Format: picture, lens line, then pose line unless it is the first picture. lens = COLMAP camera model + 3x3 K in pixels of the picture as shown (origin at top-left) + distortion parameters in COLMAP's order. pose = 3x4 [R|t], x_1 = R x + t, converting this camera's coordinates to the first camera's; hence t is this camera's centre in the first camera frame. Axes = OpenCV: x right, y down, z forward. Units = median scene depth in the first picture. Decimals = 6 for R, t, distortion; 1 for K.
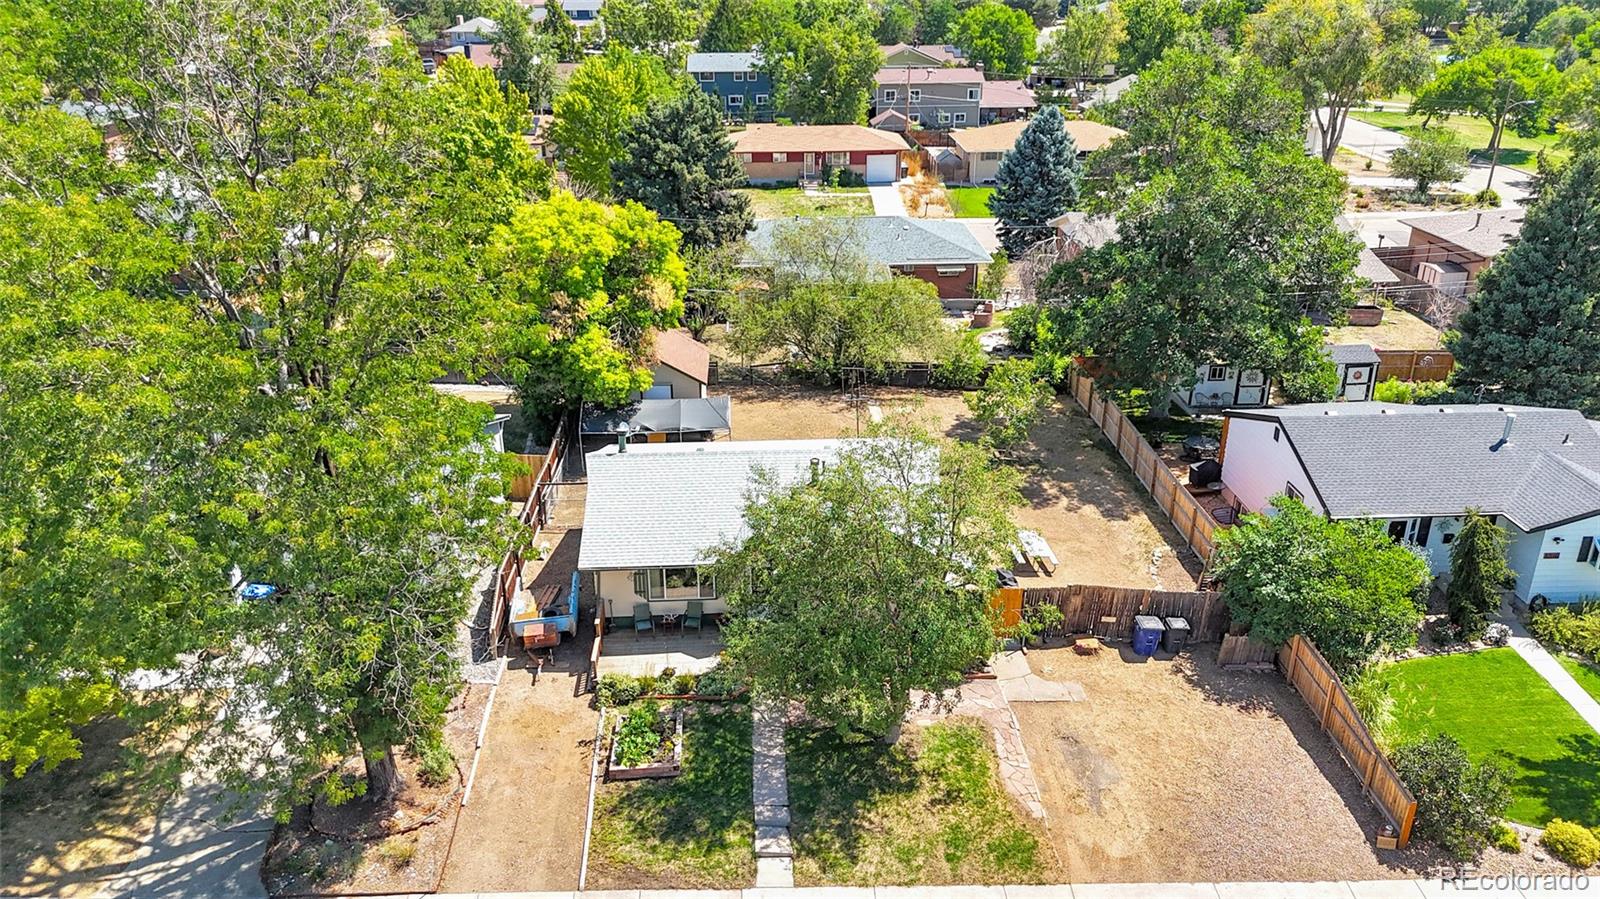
lens RADIAL K [[1192.4, 0, 800.0], [0, 1192.4, 449.5], [0, 0, 1]] dist [0.028679, 0.001066]
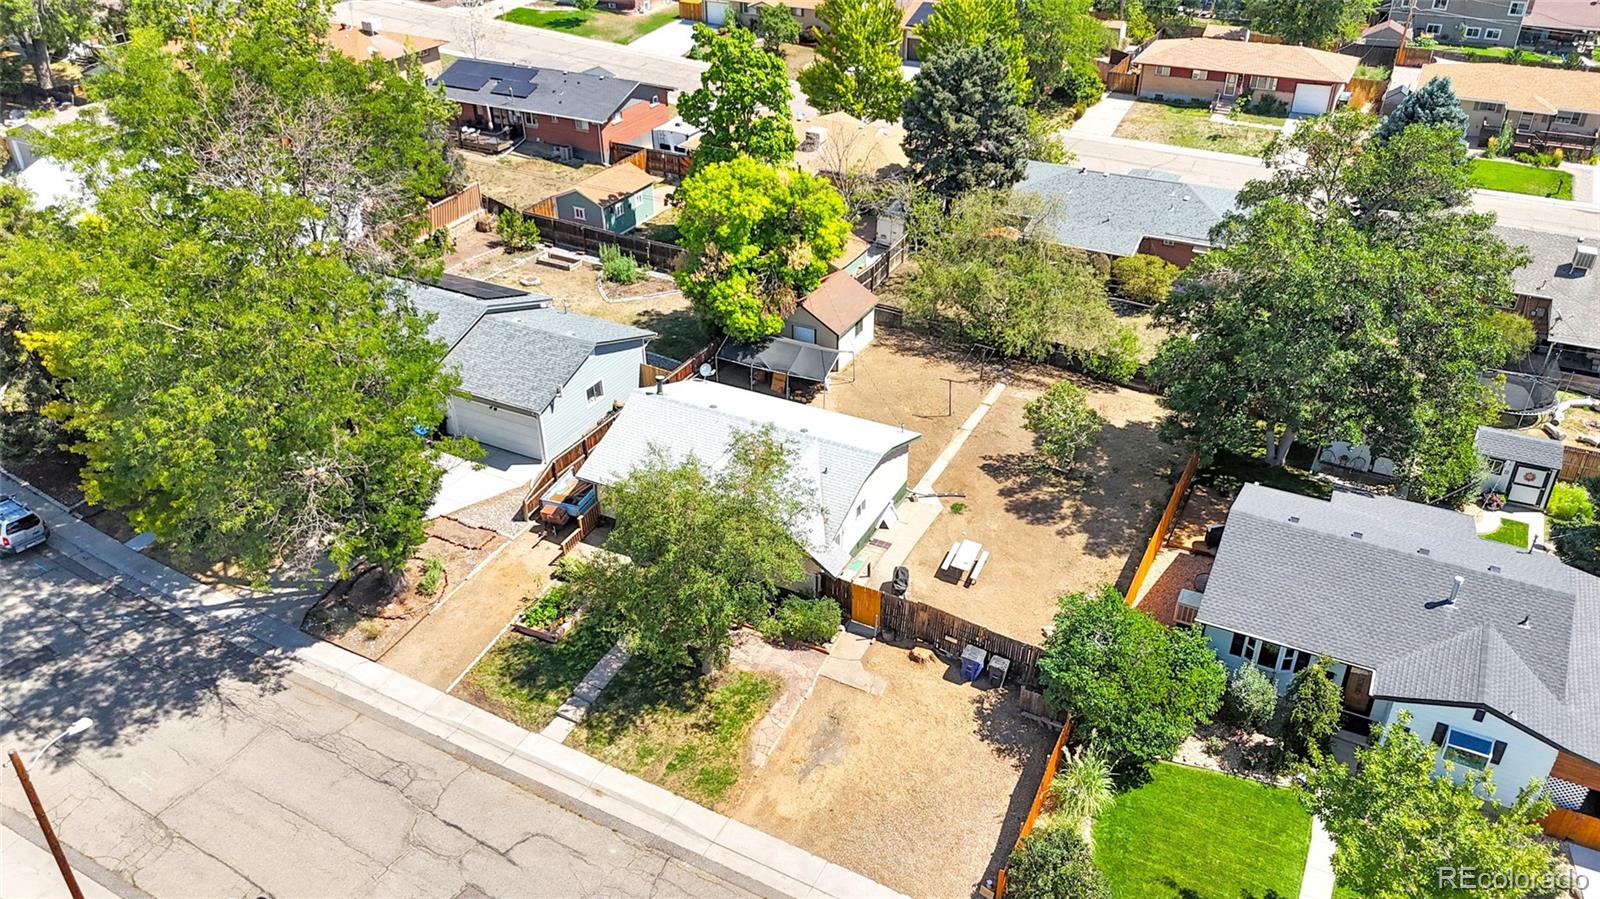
lens RADIAL K [[1192.6, 0, 800.0], [0, 1192.6, 449.5], [0, 0, 1]] dist [0.054796, -0.046667]
pose [[0.863712, 0.262323, -0.430335, 0.714742], [-0.195613, 0.961412, 0.193448, -0.283407], [0.464475, -0.082905, 0.881697, -0.091648]]
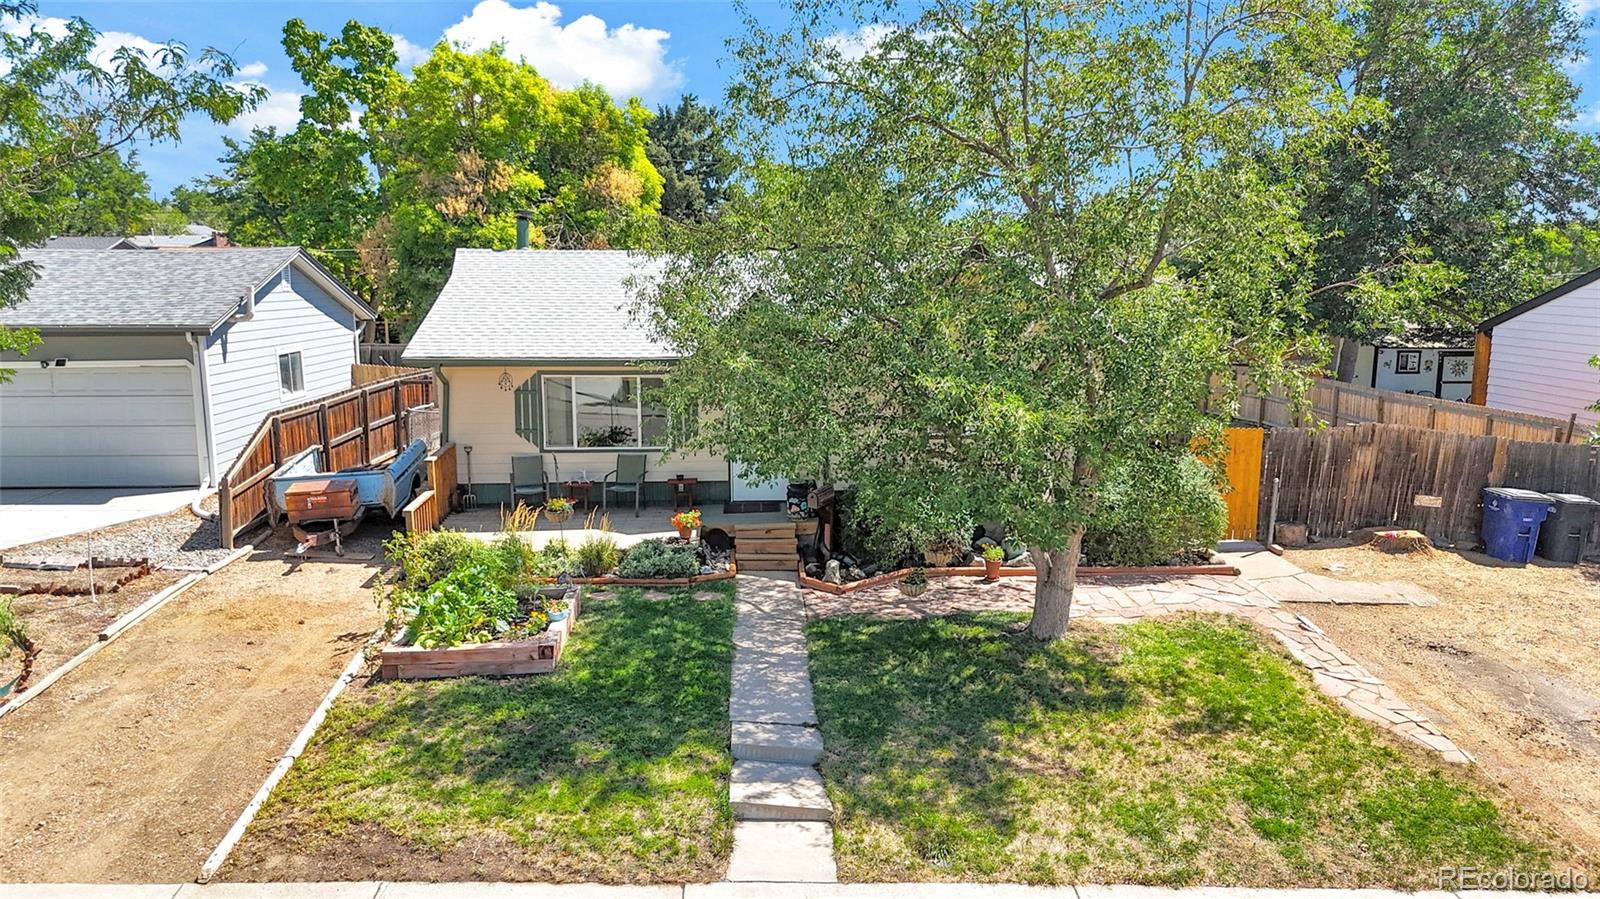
lens RADIAL K [[1192.6, 0, 800.0], [0, 1192.6, 449.5], [0, 0, 1]] dist [0.054796, -0.046667]
pose [[0.999969, 0.002044, -0.007570, -0.012897], [-0.003884, 0.967759, -0.251849, 0.311234], [0.006811, 0.251871, 0.967737, 0.597392]]
